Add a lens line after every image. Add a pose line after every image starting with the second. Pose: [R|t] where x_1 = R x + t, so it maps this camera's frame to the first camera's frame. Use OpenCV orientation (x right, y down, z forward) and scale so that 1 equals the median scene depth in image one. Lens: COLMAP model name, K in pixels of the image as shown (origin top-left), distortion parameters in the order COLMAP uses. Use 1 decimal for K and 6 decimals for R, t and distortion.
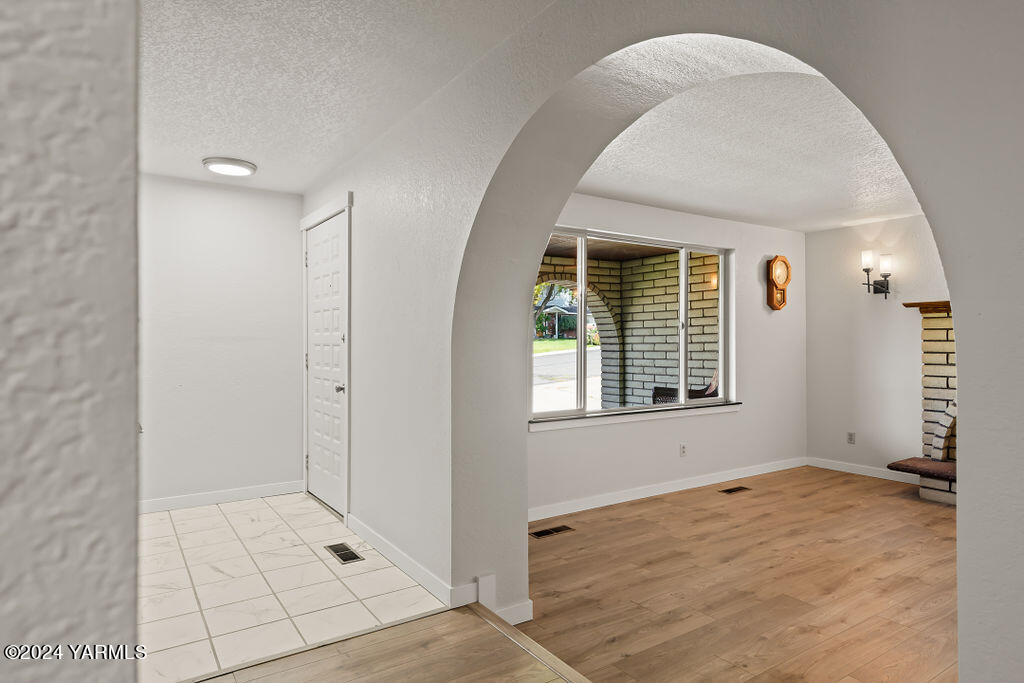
lens RADIAL K [[598.4, 0, 511.7], [0, 598.4, 338.3], [0, 0, 1]] dist [0.012478, 0.001449]
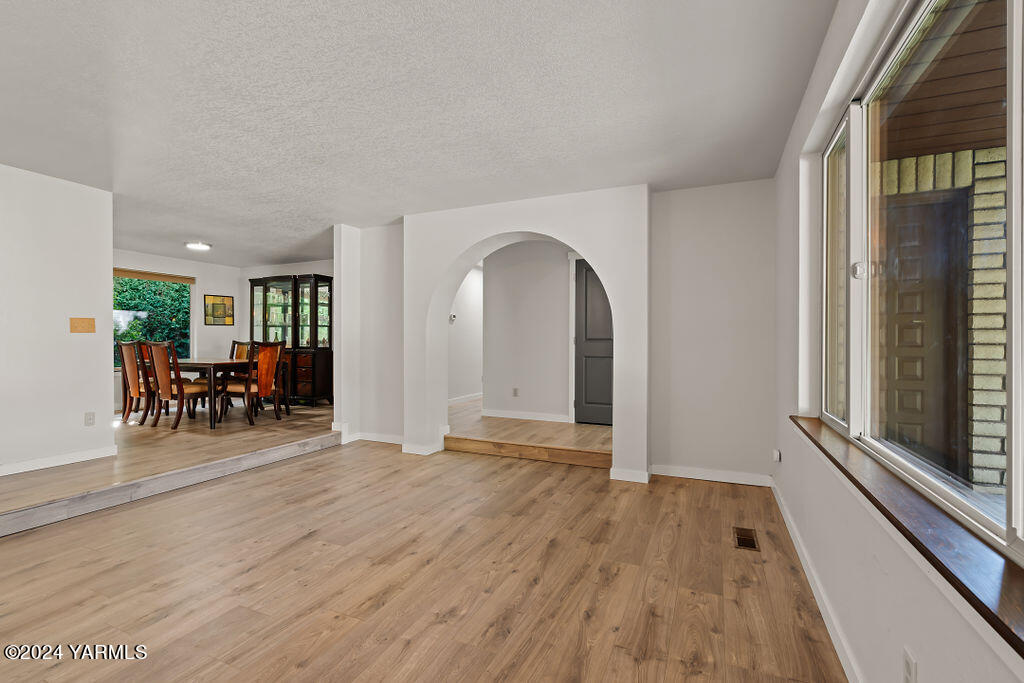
lens RADIAL K [[462.5, 0, 508.7], [0, 462.5, 343.9], [0, 0, 1]] dist [-0.005231, 0.000537]
pose [[-0.847455, 0.001536, -0.530865, 0.567731], [0.001874, 0.999998, -0.000097, 0.036613], [0.530864, -0.001077, -0.847457, 1.115780]]
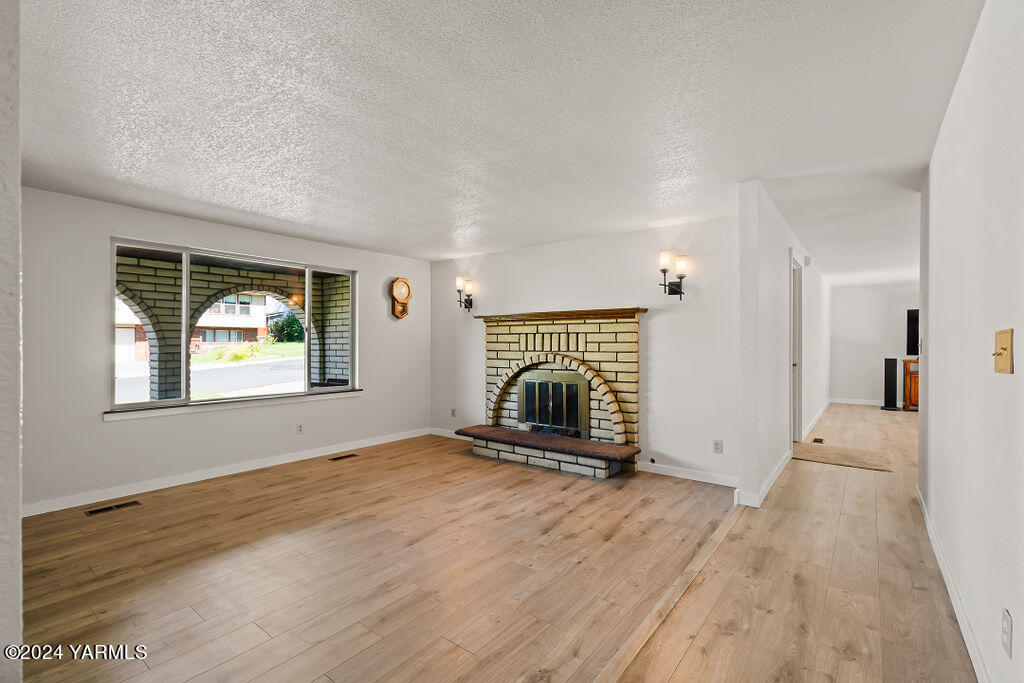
lens RADIAL K [[462.5, 0, 507.2], [0, 462.5, 346.1], [0, 0, 1]] dist [-0.005231, 0.000537]
pose [[0.950519, 0.000134, 0.310665, 0.410902], [-0.004178, 0.999915, 0.012354, -0.000314], [-0.310637, -0.013041, 0.950439, -0.053860]]
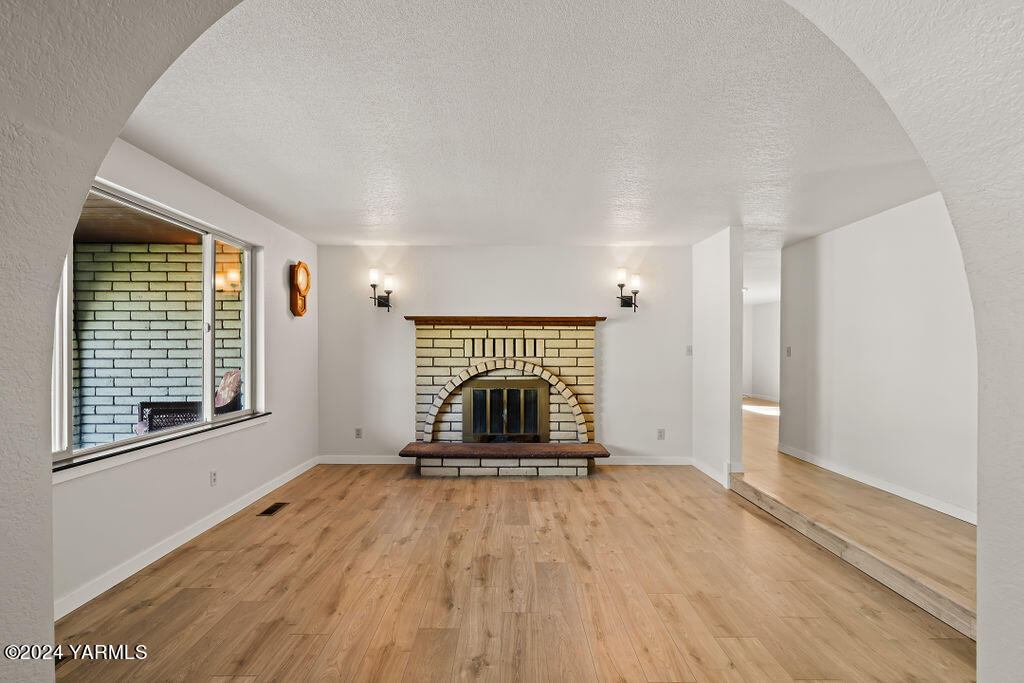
lens RADIAL K [[487.8, 0, 504.9], [0, 487.8, 356.3], [0, 0, 1]] dist [0.001201, 0.001600]
pose [[0.562452, -0.009268, 0.826778, -0.045536], [-0.009128, 0.999807, 0.017417, 0.003038], [-0.826779, -0.017343, 0.562259, 0.299618]]
